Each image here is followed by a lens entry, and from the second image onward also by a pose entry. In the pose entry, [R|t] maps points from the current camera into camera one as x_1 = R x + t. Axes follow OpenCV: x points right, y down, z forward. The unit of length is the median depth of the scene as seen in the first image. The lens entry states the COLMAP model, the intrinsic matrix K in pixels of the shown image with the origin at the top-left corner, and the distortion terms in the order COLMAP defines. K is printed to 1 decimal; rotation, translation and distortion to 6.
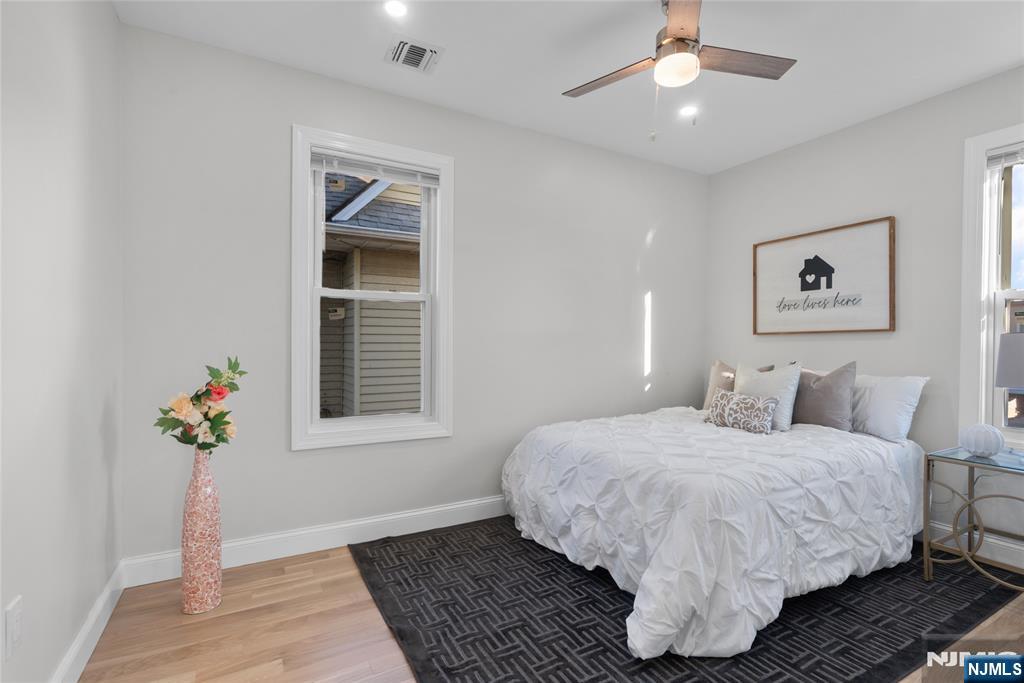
lens RADIAL K [[492.4, 0, 516.1], [0, 492.4, 343.0], [0, 0, 1]] dist [0.003356, 0.001751]
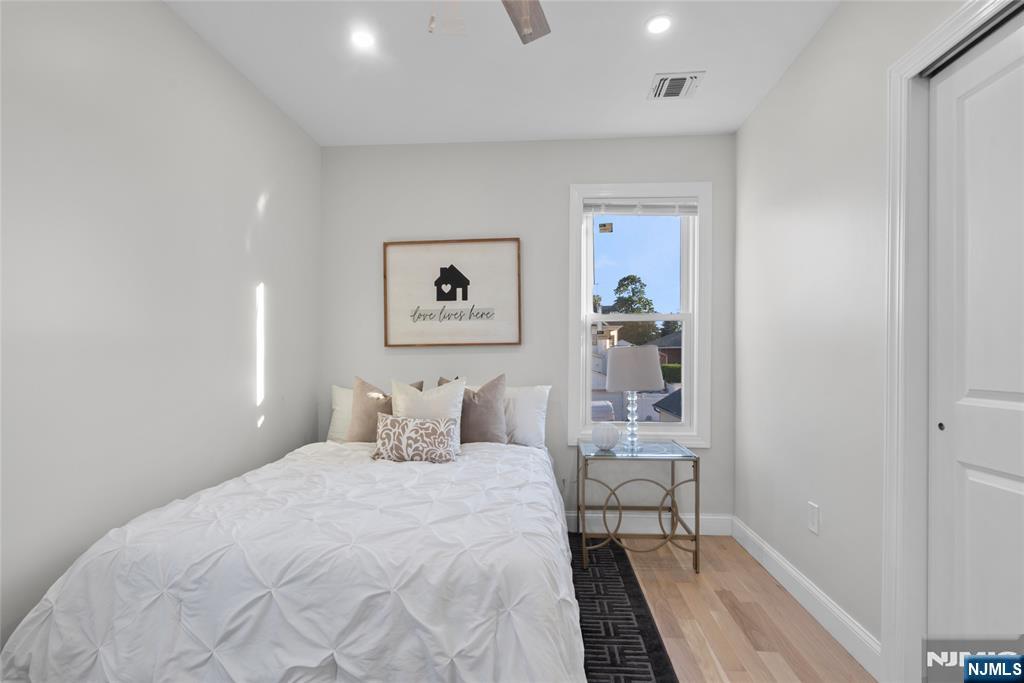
lens RADIAL K [[492.4, 0, 515.1], [0, 492.4, 357.9], [0, 0, 1]] dist [0.003356, 0.001751]
pose [[0.549168, -0.007001, 0.835683, -0.141940], [0.004175, 0.999975, 0.005634, -0.001135], [-0.835702, 0.000396, 0.549183, 0.411824]]
